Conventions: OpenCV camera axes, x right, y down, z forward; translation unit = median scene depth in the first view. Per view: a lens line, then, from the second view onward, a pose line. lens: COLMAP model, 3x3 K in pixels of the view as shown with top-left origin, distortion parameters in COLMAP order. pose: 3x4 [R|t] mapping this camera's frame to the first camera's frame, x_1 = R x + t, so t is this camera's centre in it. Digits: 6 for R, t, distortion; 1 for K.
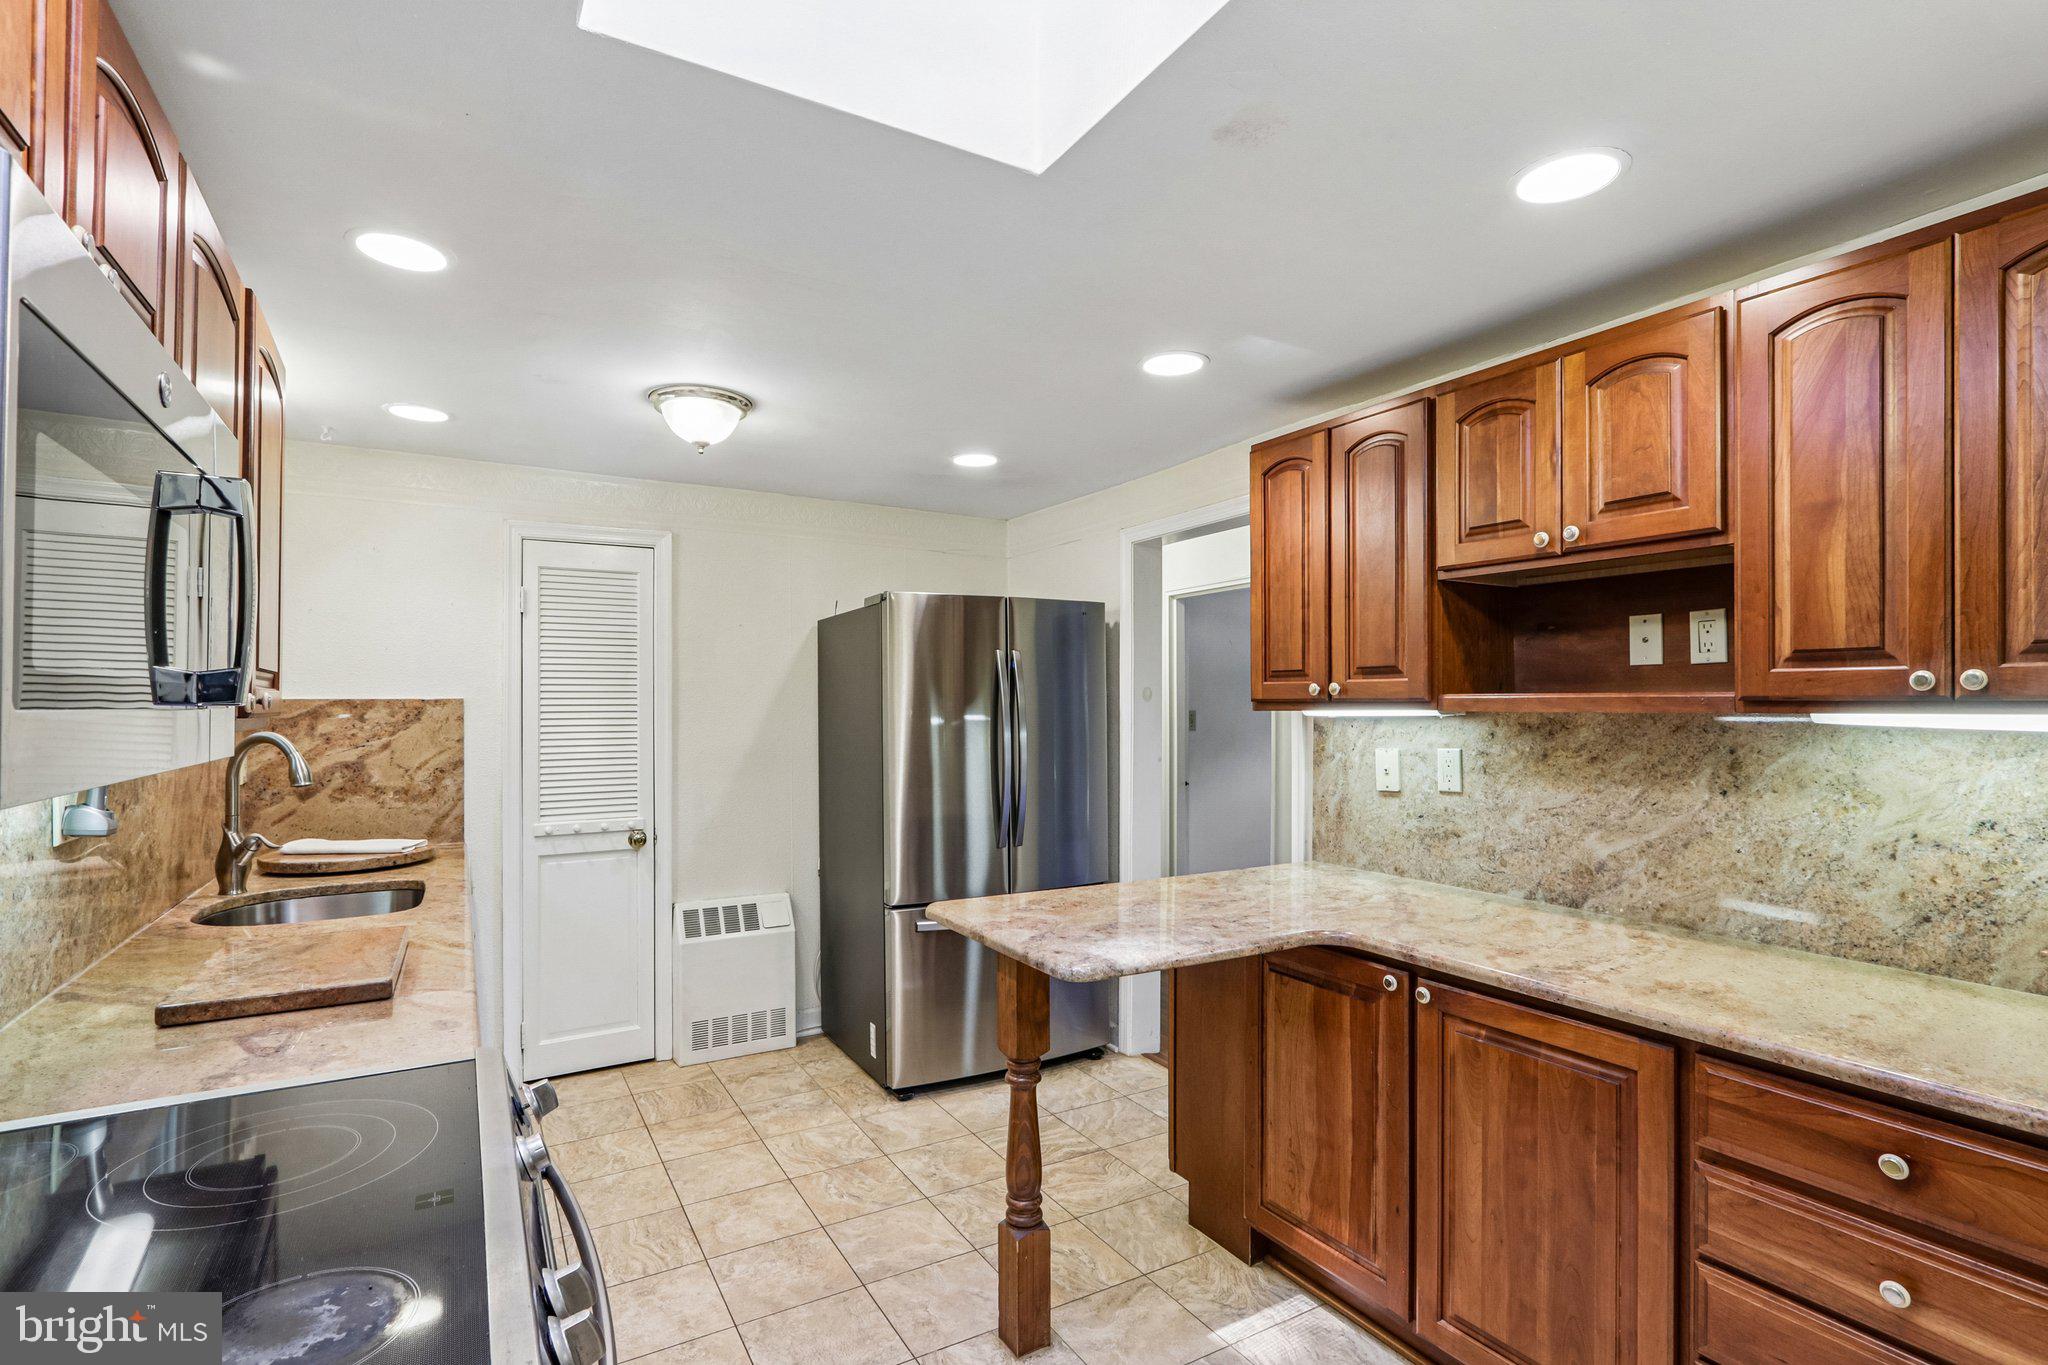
lens RADIAL K [[961.6, 0, 1030.1], [0, 961.6, 689.7], [0, 0, 1]] dist [-0.017289, 0.000163]
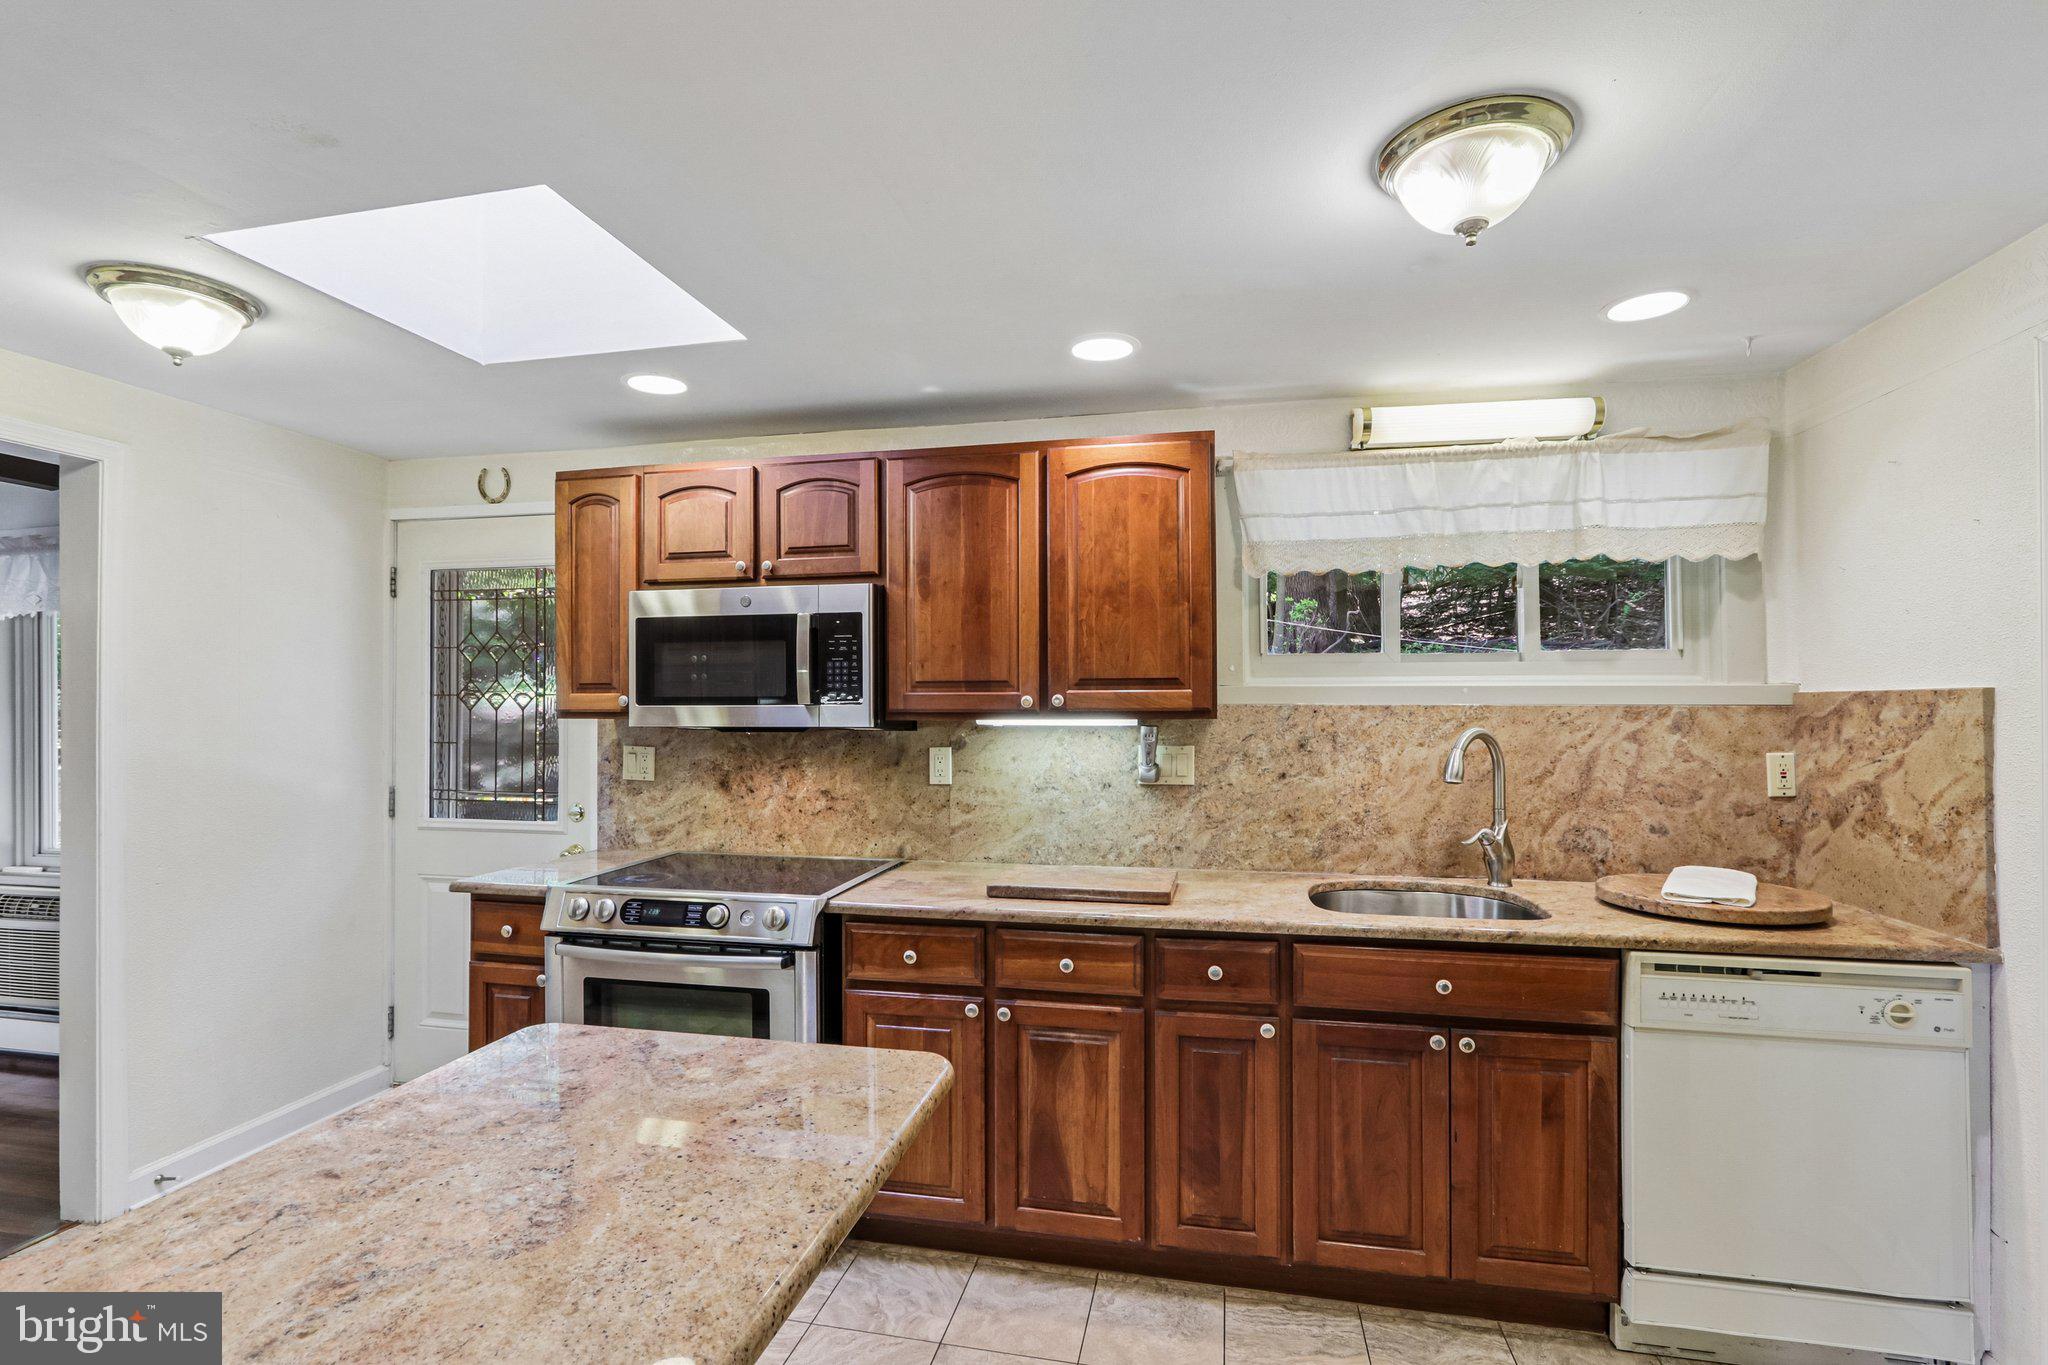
lens RADIAL K [[961.6, 0, 1029.0], [0, 961.6, 696.7], [0, 0, 1]] dist [-0.017289, 0.000163]
pose [[-0.674726, -0.003188, -0.738061, 0.260610], [0.014494, 0.999741, -0.017569, 0.022707], [0.737926, -0.022552, -0.674505, 1.334809]]
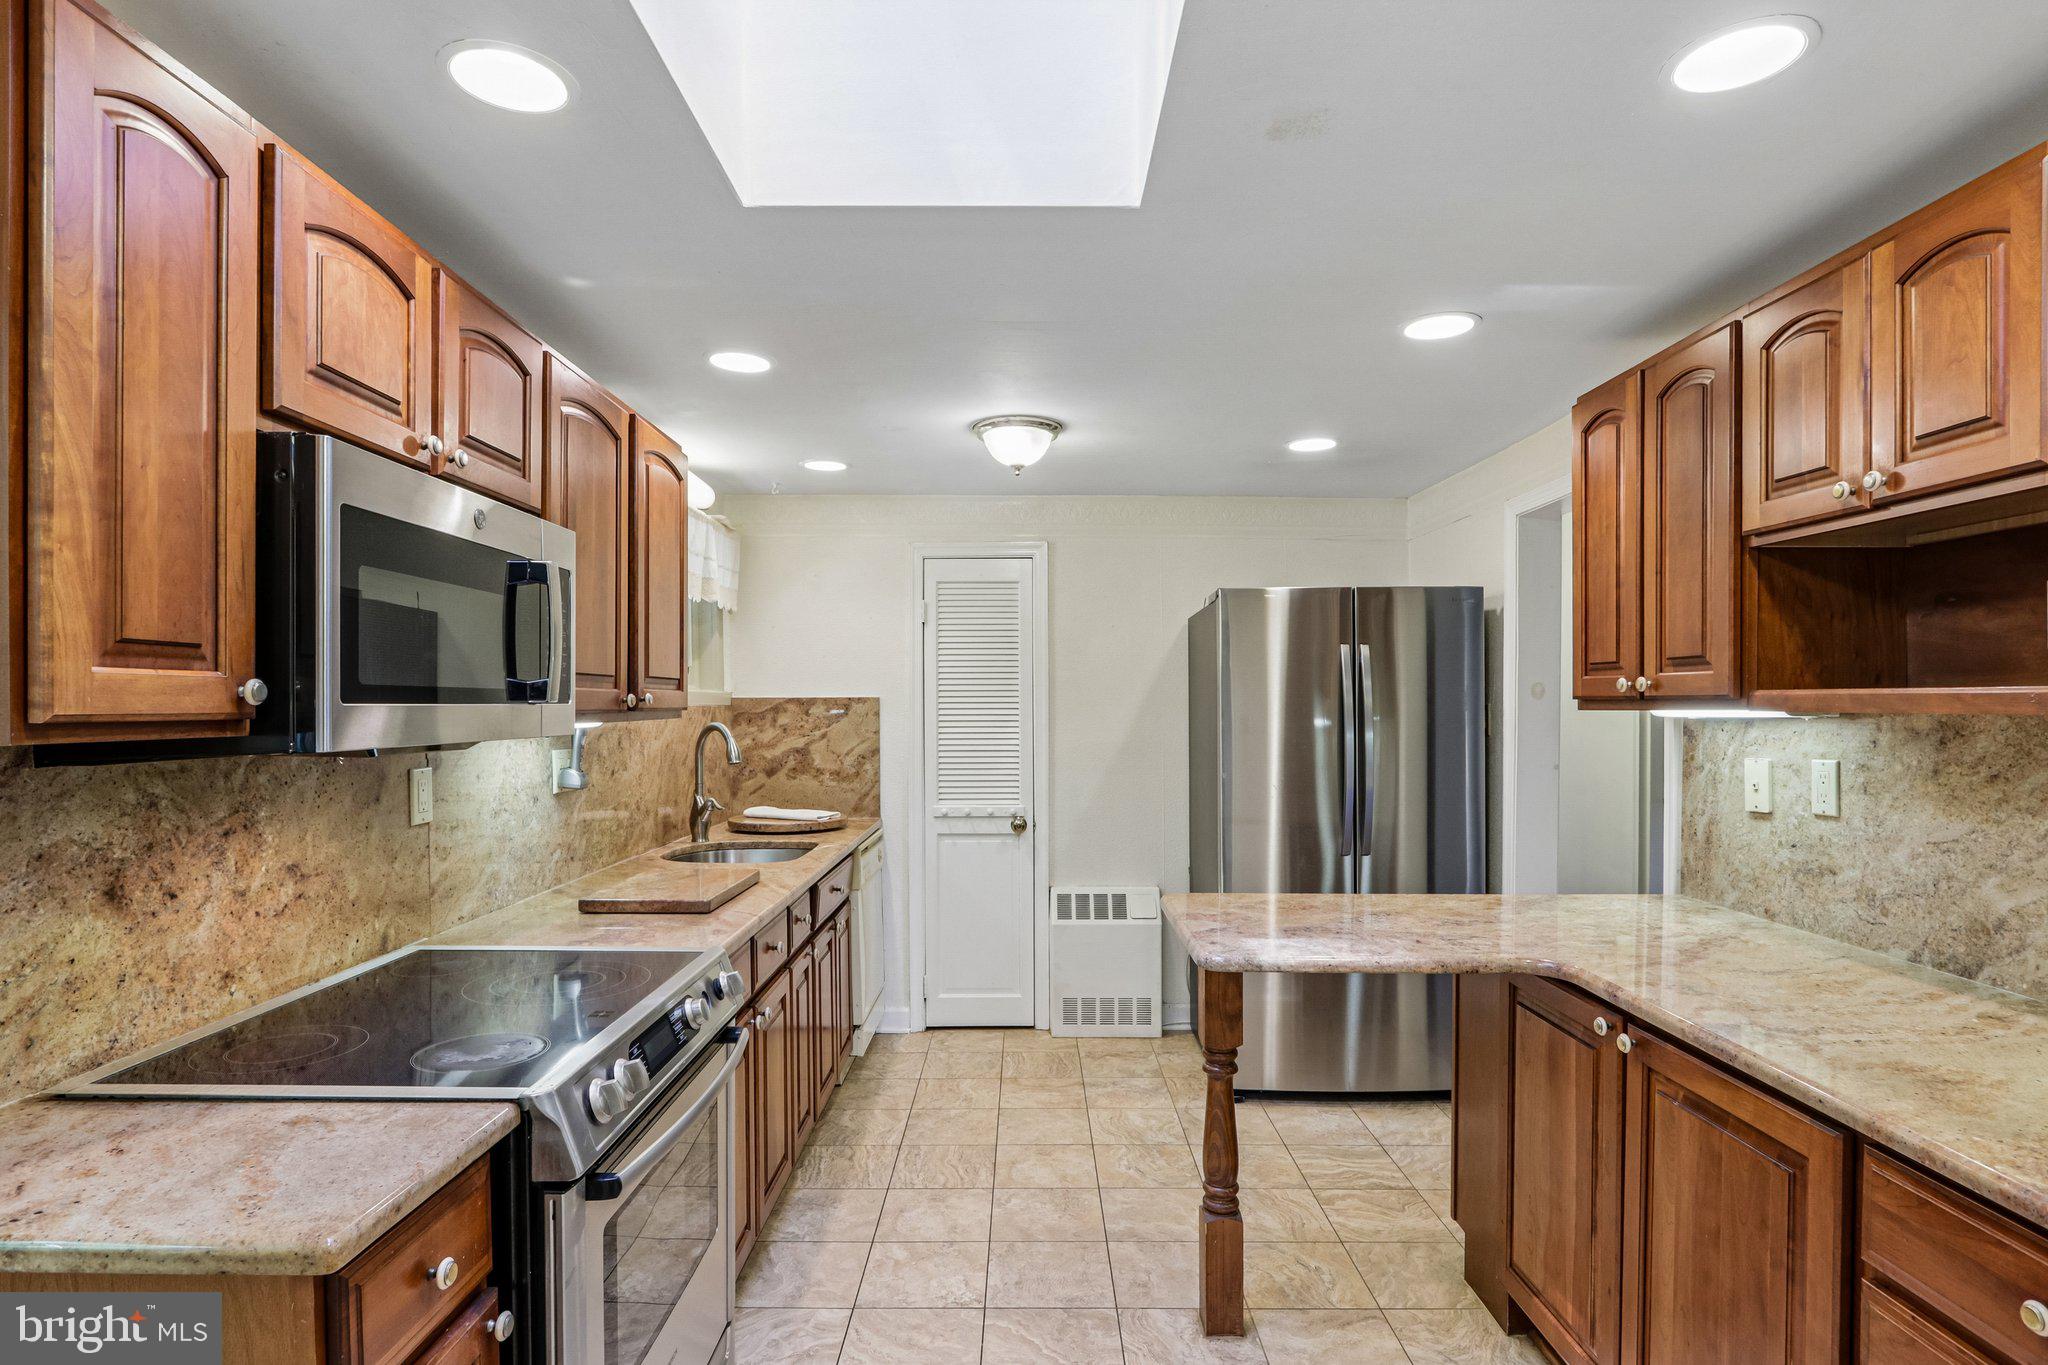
lens RADIAL K [[1052.7, 0, 1031.4], [0, 1052.7, 696.7], [0, 0, 1]] dist [-0.019557, -0.000887]
pose [[0.863836, -0.001250, -0.503771, 0.322348], [0.005863, 0.999954, 0.007573, 0.000139], [0.503739, -0.009495, 0.863804, -0.051524]]
